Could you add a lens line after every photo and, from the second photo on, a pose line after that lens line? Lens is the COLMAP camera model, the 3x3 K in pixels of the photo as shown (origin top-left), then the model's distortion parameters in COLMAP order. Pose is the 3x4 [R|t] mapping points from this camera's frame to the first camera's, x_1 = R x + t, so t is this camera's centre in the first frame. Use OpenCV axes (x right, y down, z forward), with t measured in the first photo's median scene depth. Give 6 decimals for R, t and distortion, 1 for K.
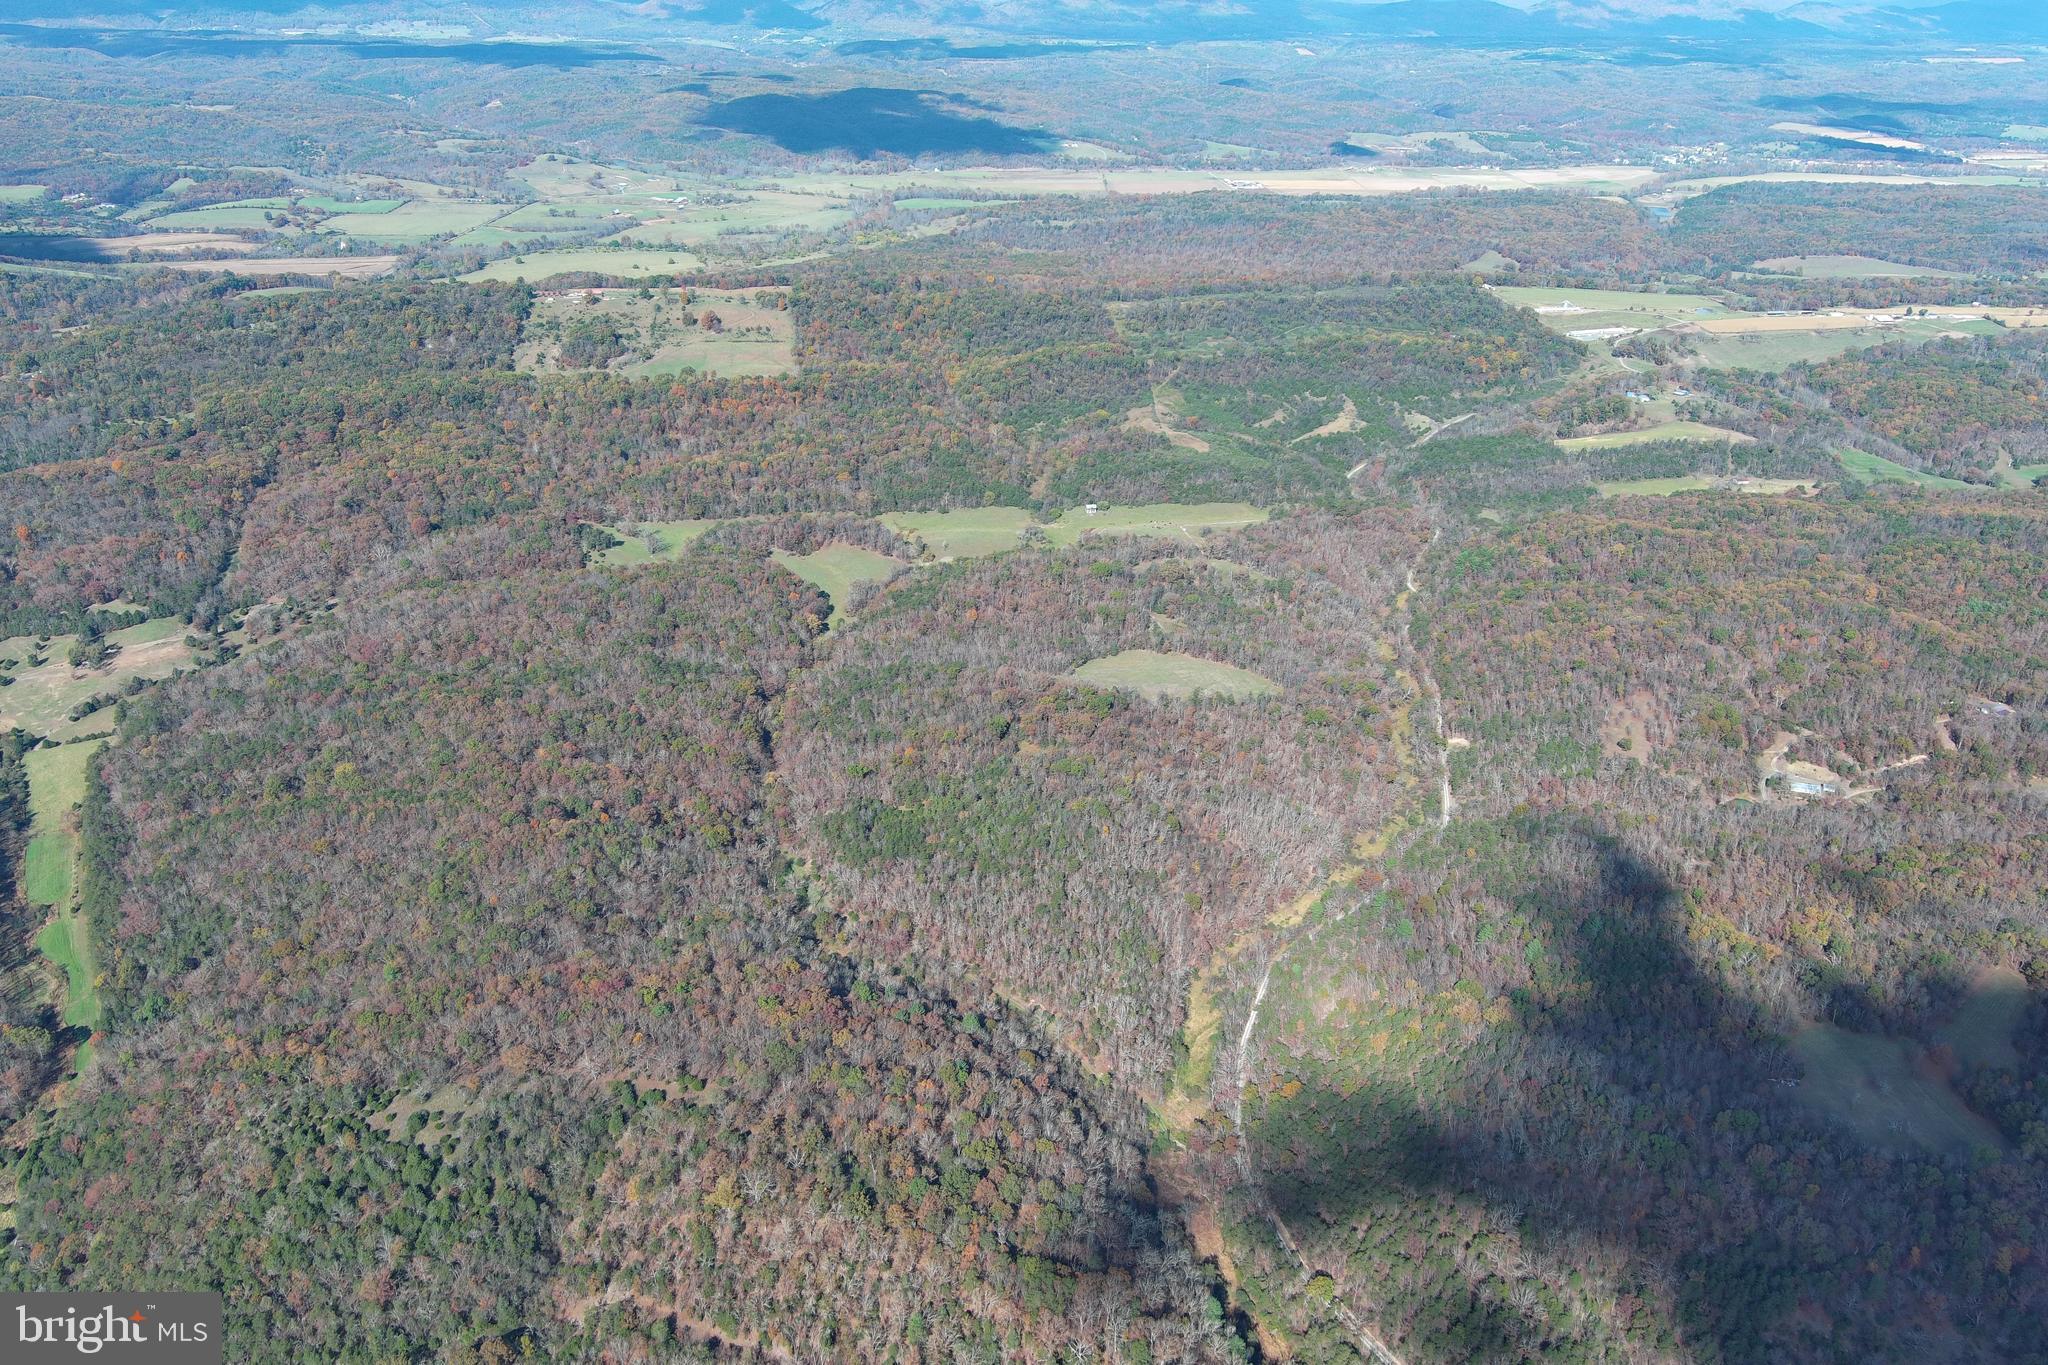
lens RADIAL K [[1582.0, 0, 1026.5], [0, 1582.0, 679.9], [0, 0, 1]] dist [0.023911, -0.025250]
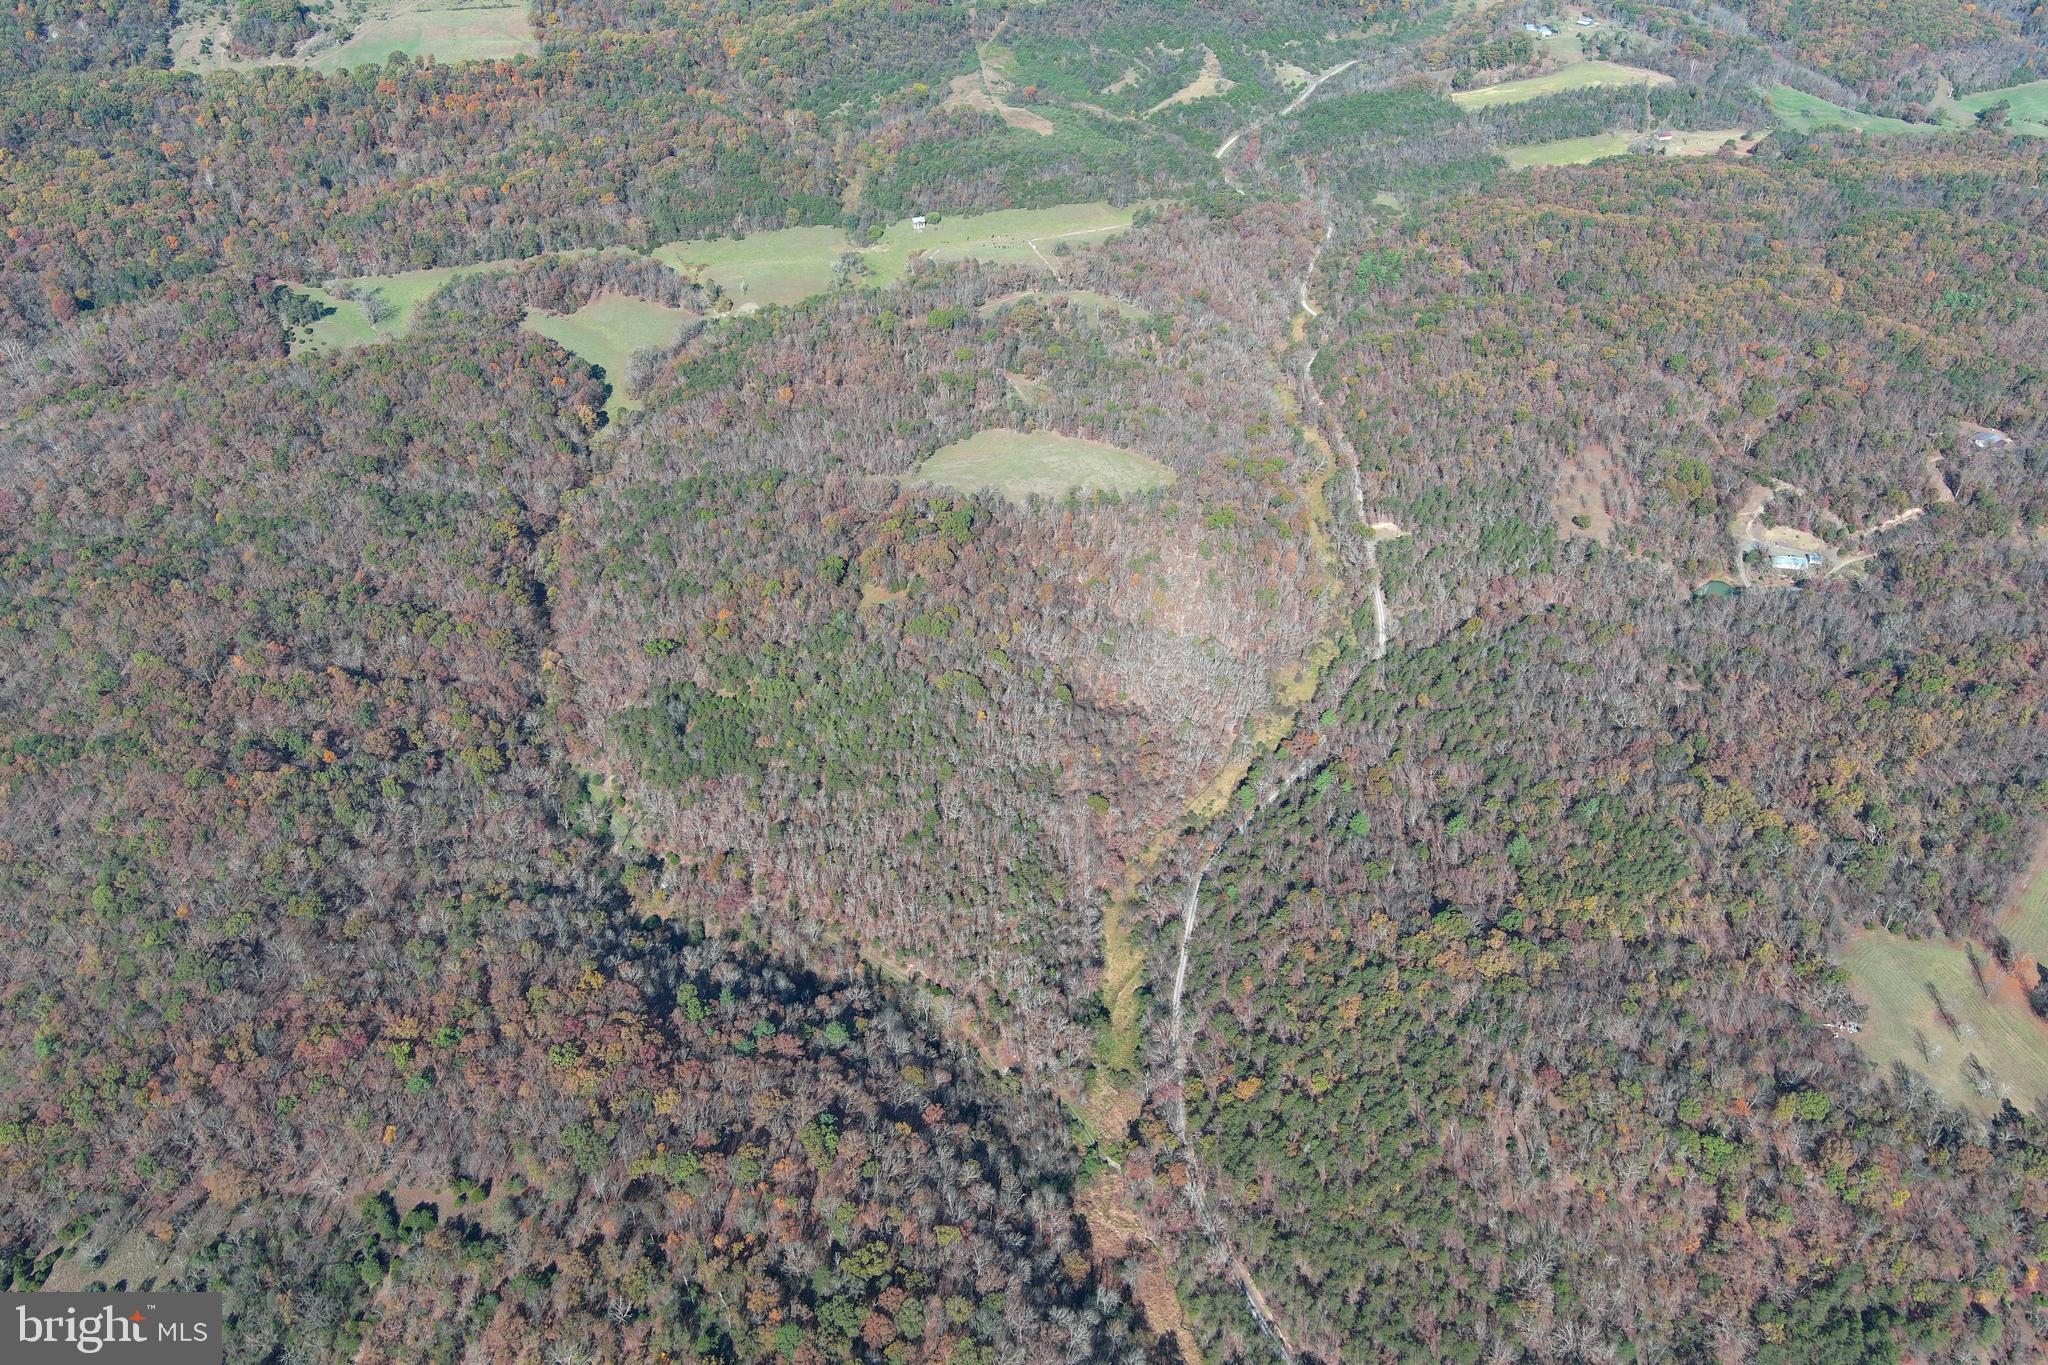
lens RADIAL K [[1582.0, 0, 1027.9], [0, 1582.0, 680.2], [0, 0, 1]] dist [0.023911, -0.025250]
pose [[0.992016, -0.087596, 0.090726, 0.001661], [0.064495, 0.970597, 0.231911, -0.071237], [-0.108372, -0.224208, 0.968497, 0.154383]]
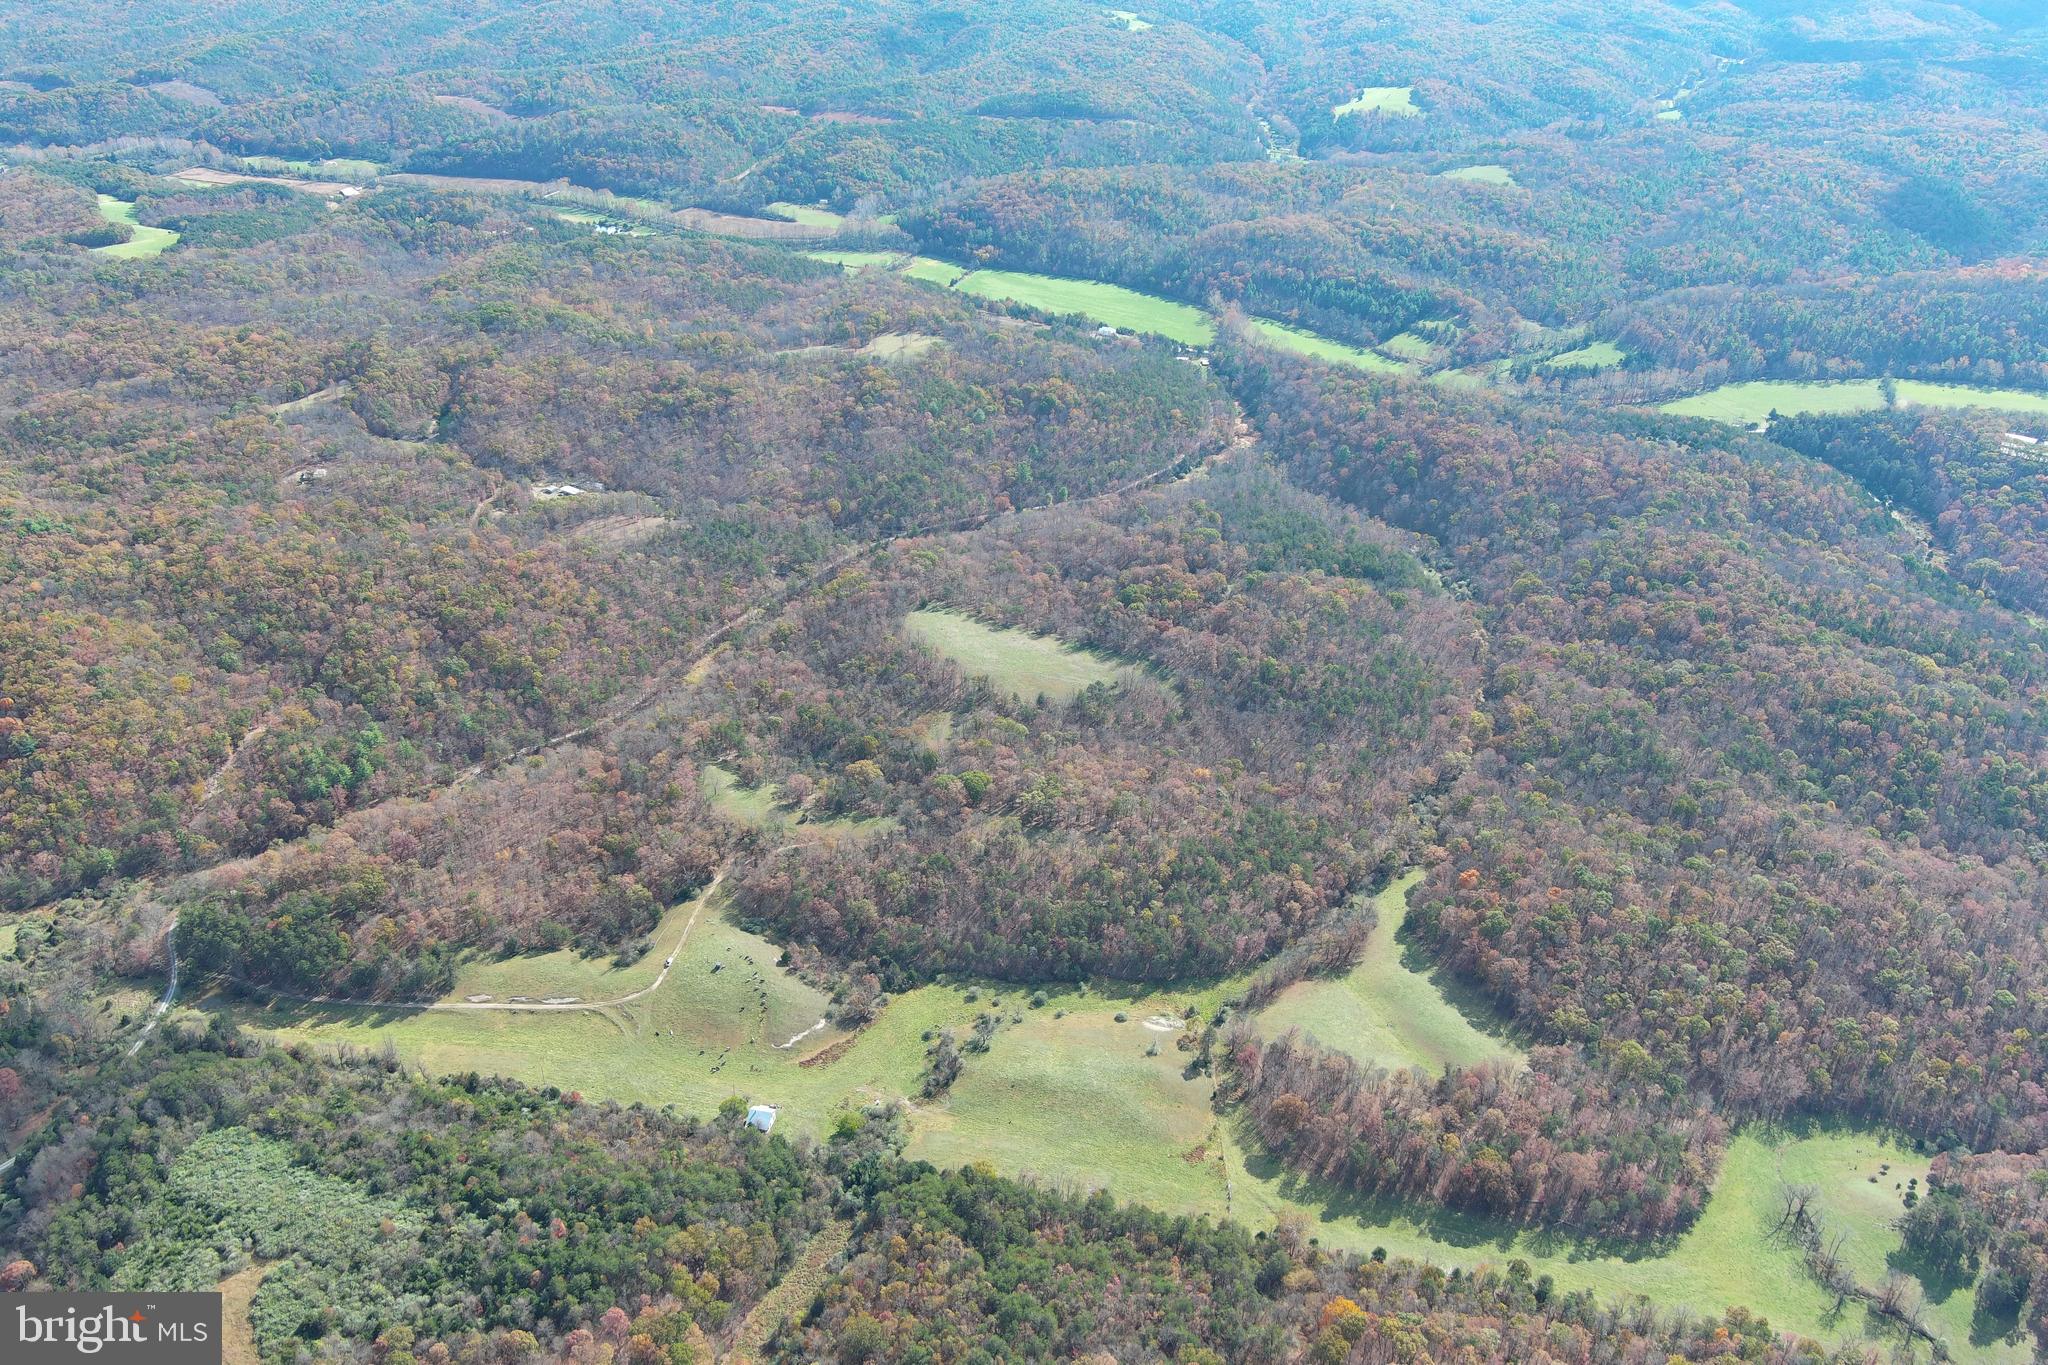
lens RADIAL K [[1582.0, 0, 1030.8], [0, 1582.0, 685.2], [0, 0, 1]] dist [0.023911, -0.025250]
pose [[-0.938278, -0.197933, 0.283648, -0.135866], [0.116193, 0.592041, 0.797488, -0.555995], [-0.325781, 0.781223, -0.532501, 1.220746]]
